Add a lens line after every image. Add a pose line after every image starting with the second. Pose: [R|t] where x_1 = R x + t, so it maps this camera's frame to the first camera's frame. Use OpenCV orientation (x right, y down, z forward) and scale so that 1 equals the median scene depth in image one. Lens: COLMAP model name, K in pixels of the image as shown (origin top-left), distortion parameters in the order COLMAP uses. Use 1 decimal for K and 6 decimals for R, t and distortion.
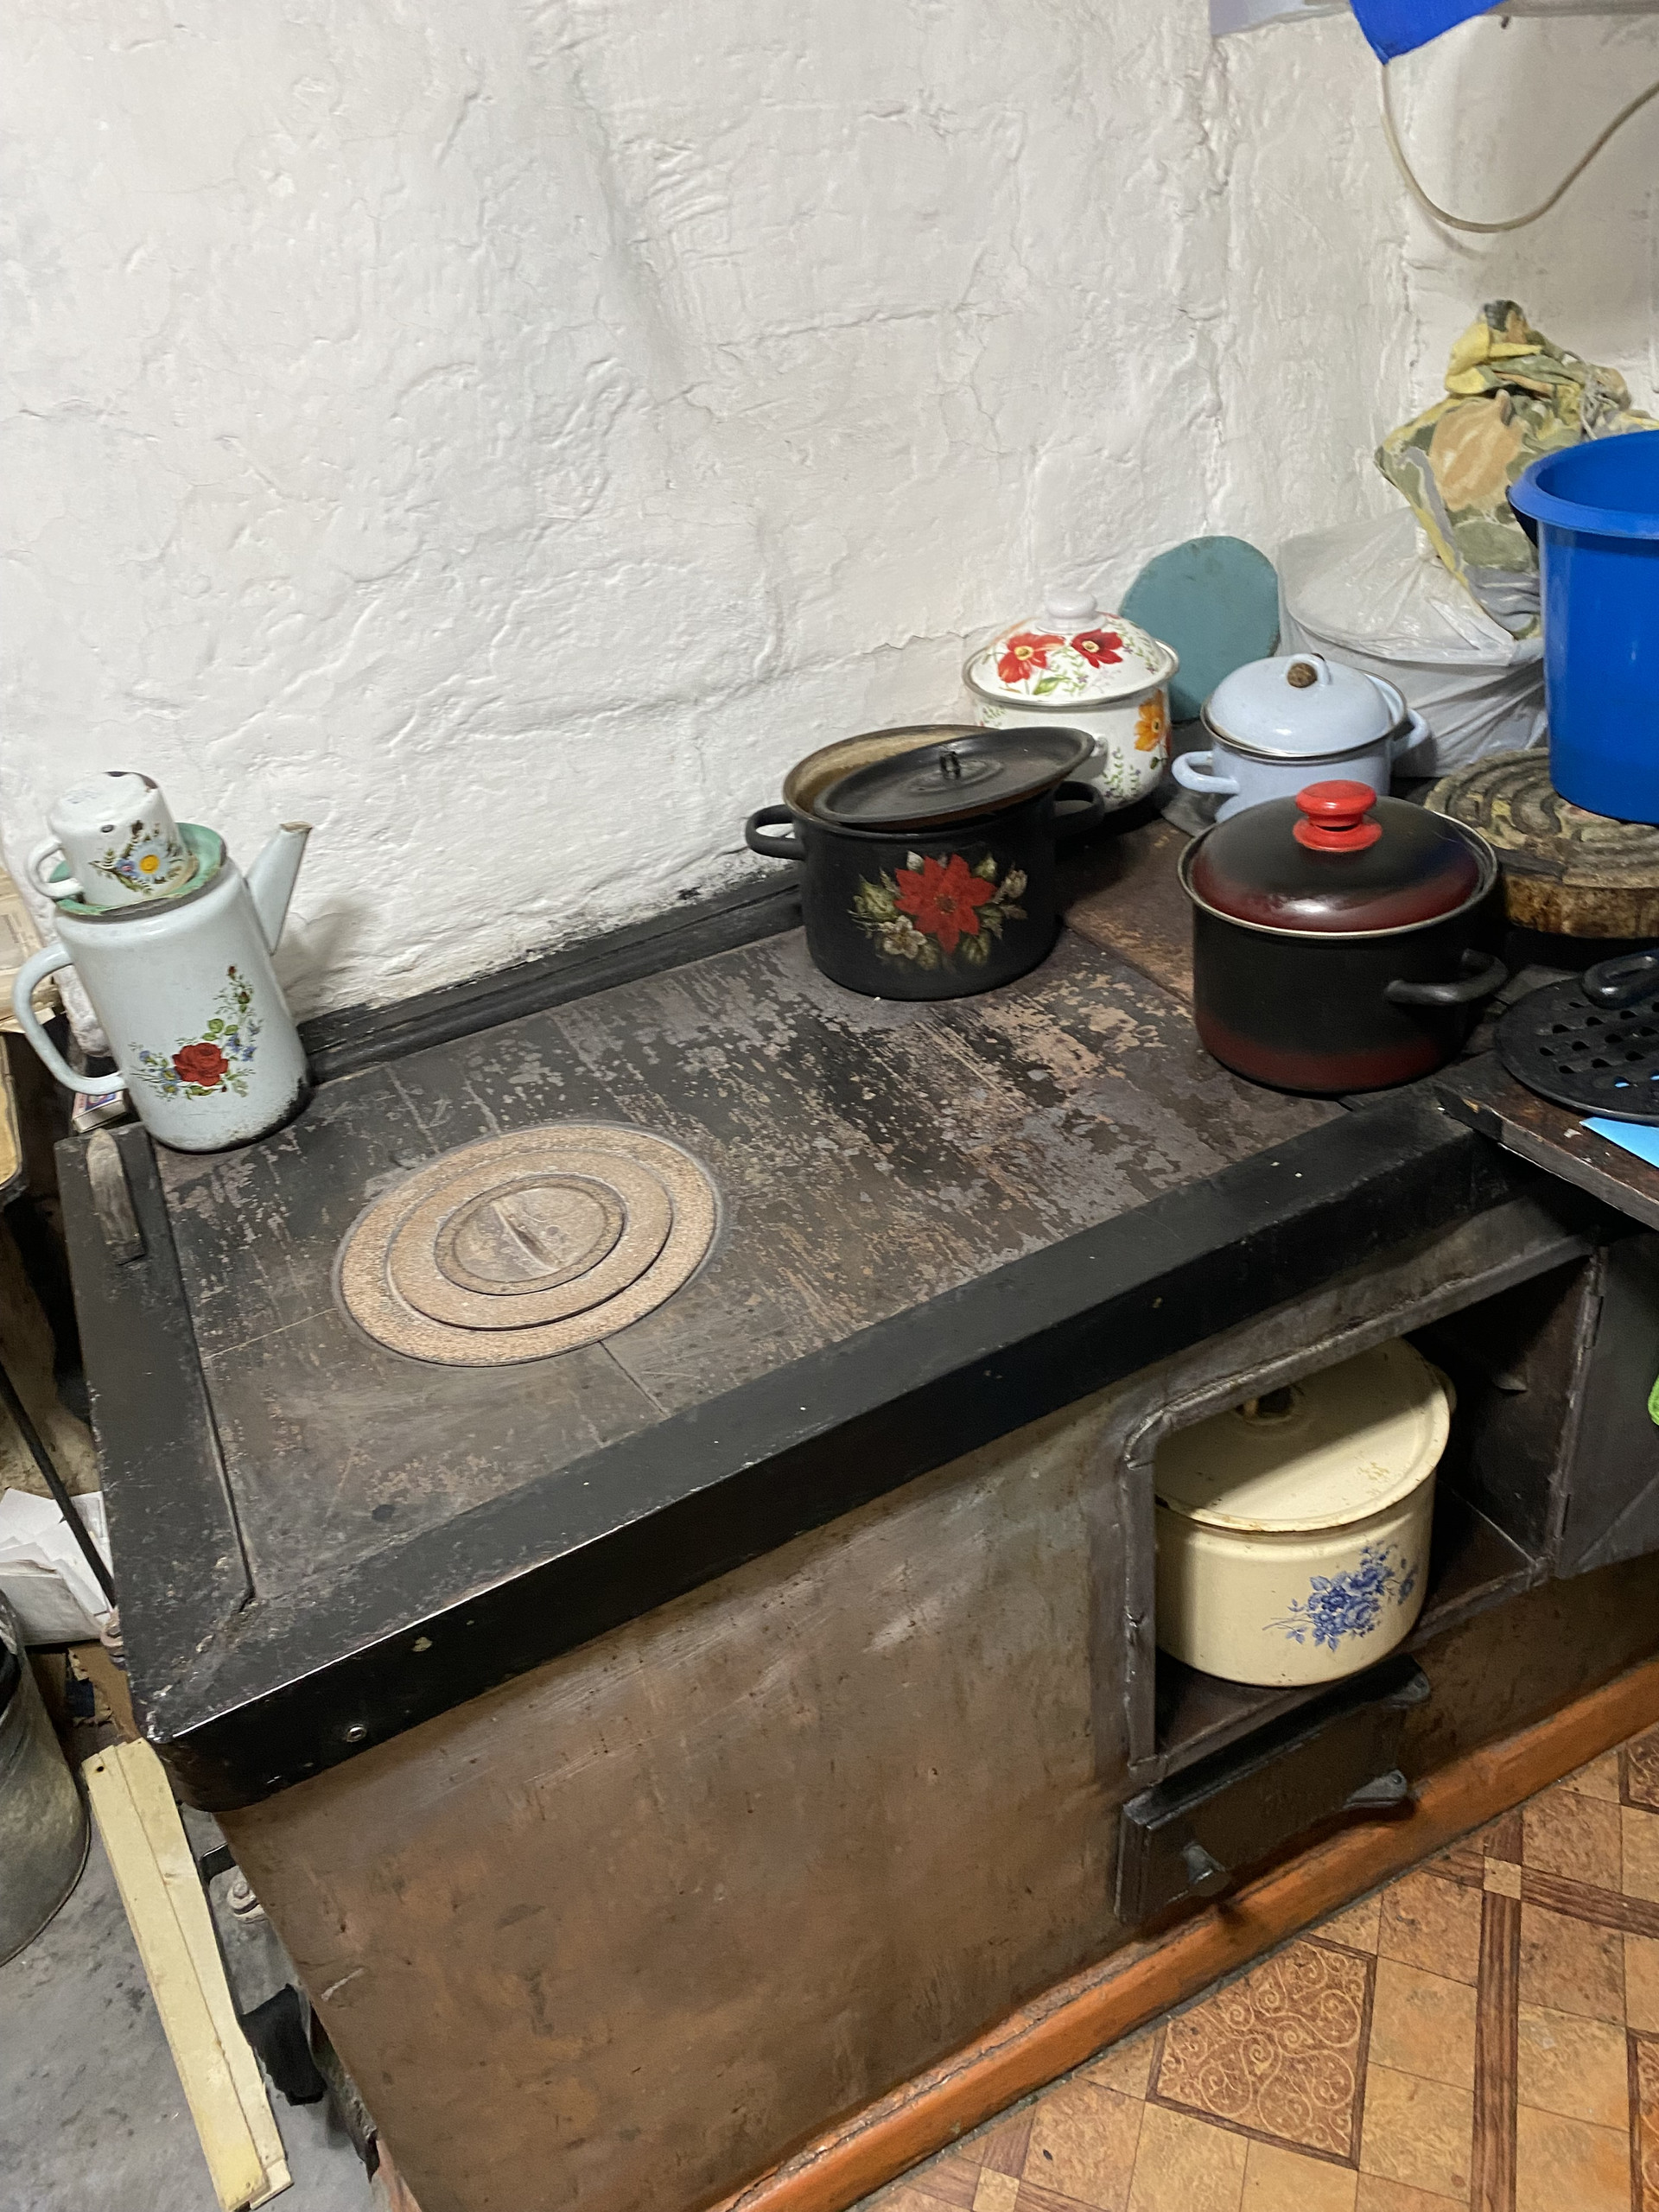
lens RADIAL K [[1734.3, 0, 829.5], [0, 1734.3, 1106.0], [0, 0, 1]] dist [0.059659, -0.048971]
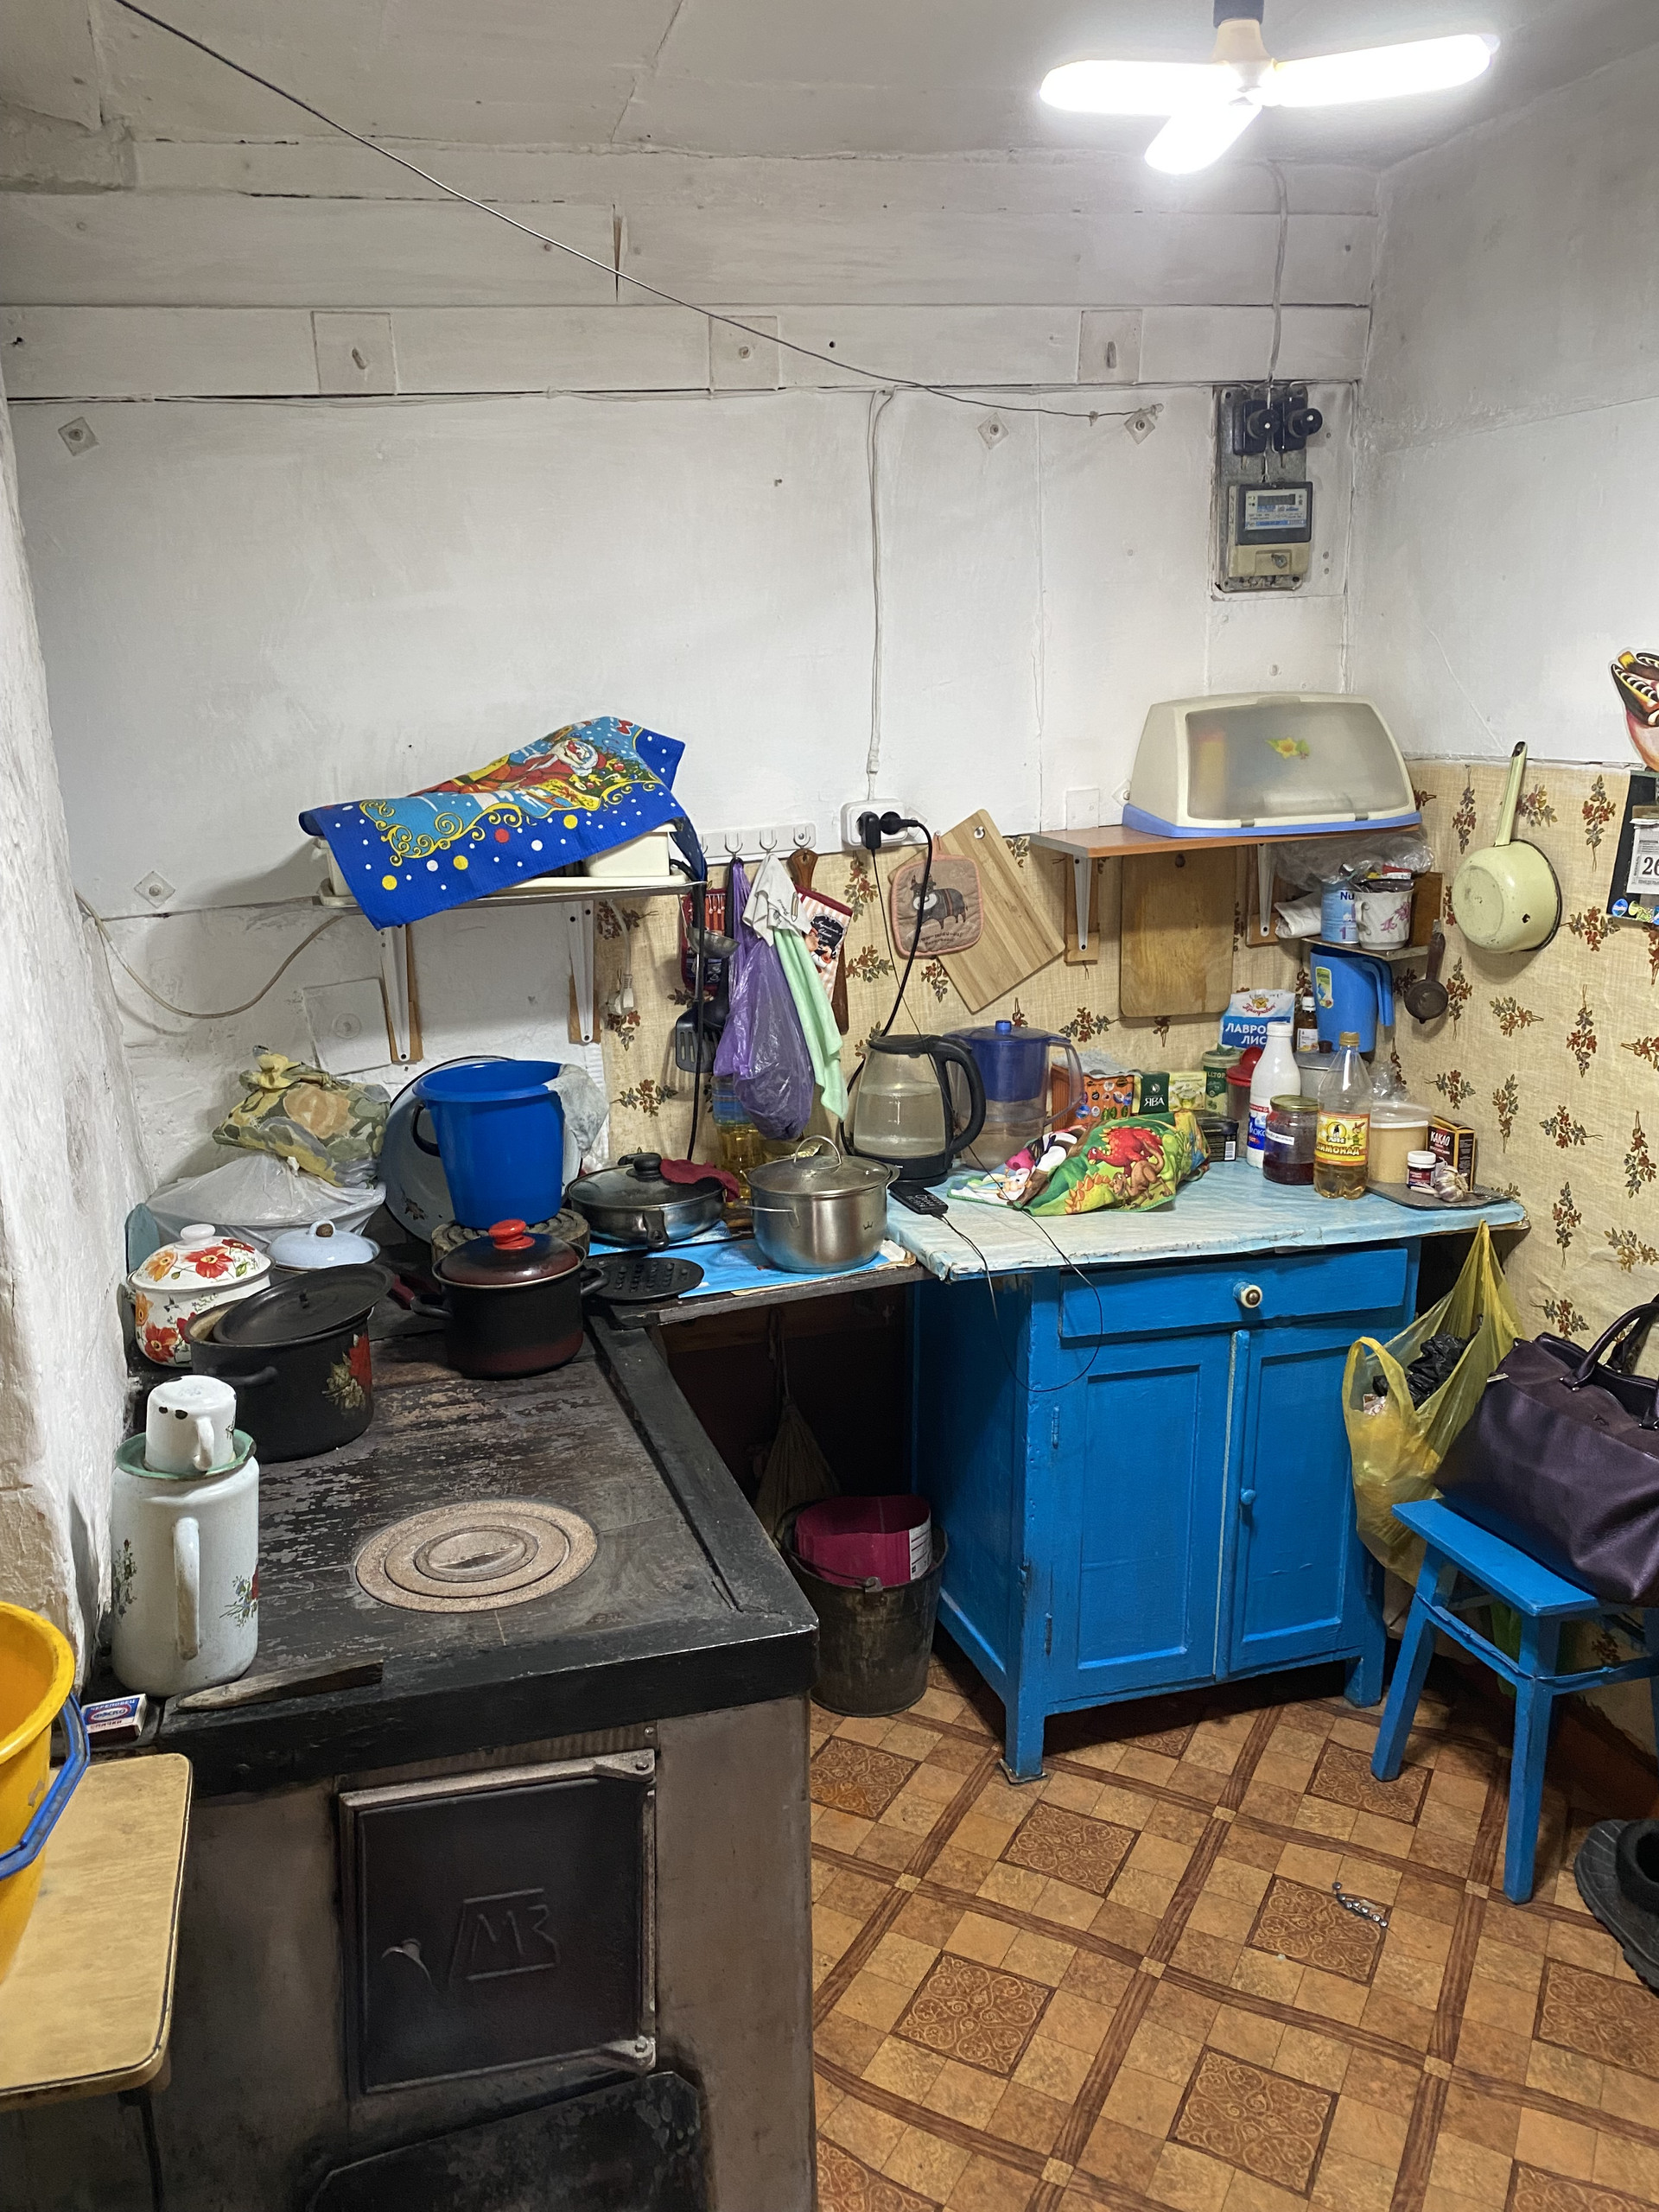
lens RADIAL K [[1734.3, 0, 829.5], [0, 1734.3, 1106.0], [0, 0, 1]] dist [0.059659, -0.048971]
pose [[0.163513, -0.110066, 0.980382, -1.450115], [0.557988, 0.829849, 0.000102, -0.074802], [-0.813580, 0.547025, 0.197107, 0.195433]]
